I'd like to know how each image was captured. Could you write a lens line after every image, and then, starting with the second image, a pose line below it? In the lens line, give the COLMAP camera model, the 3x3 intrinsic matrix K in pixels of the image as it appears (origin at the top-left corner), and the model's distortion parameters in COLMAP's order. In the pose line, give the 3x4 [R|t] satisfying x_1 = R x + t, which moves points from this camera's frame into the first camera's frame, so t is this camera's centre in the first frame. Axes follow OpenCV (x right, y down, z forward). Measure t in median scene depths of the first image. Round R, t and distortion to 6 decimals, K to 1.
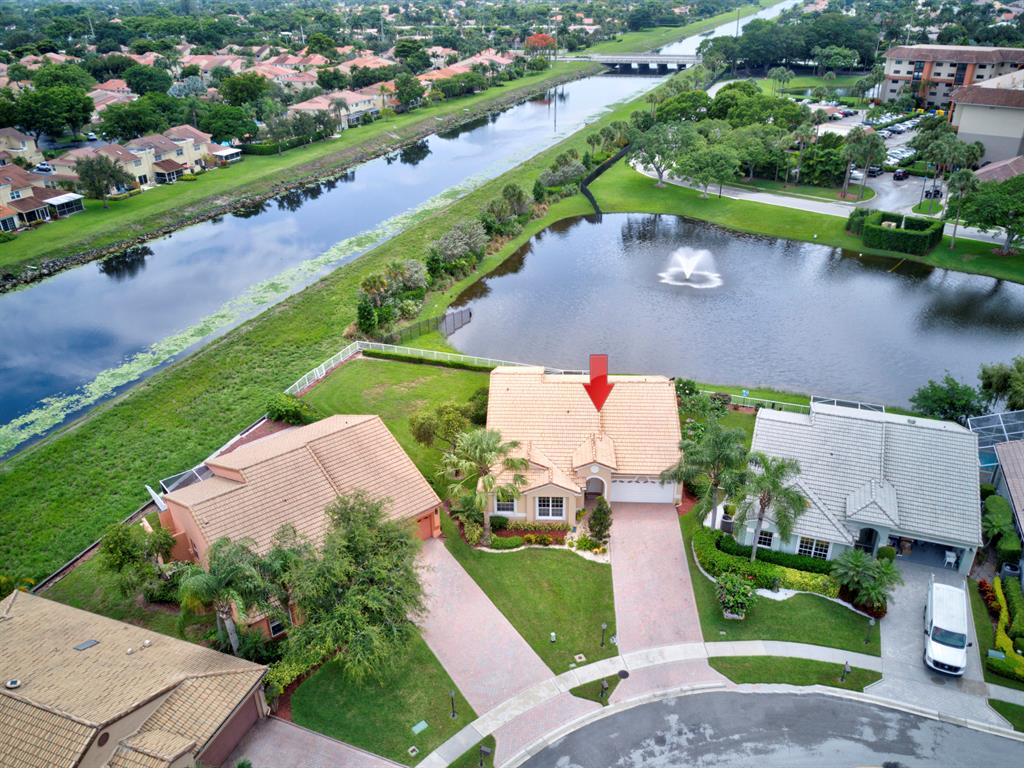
lens RADIAL K [[796.7, 0, 512.0], [0, 796.7, 384.0], [0, 0, 1]] dist [0.010543, -0.000794]
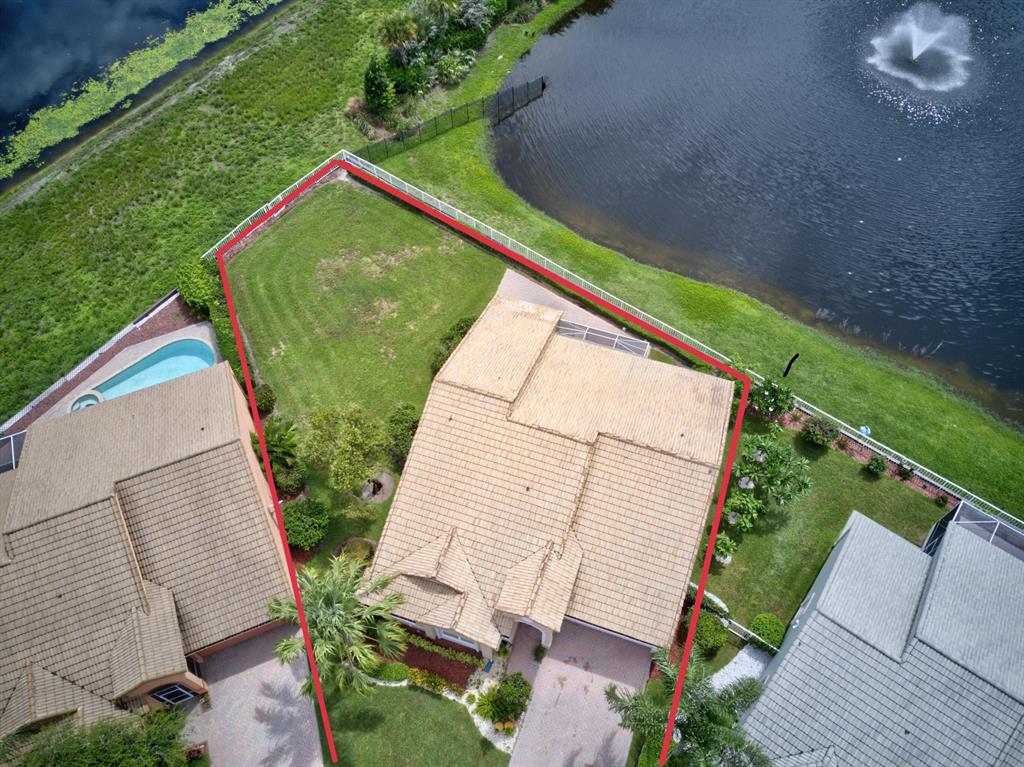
lens RADIAL K [[796.7, 0, 512.0], [0, 796.7, 383.5], [0, 0, 1]] dist [0.010543, -0.000794]
pose [[0.959219, 0.239542, -0.150064, 0.075516], [-0.128572, 0.842534, 0.523073, -0.205423], [0.251732, -0.482447, 0.838973, 0.286031]]
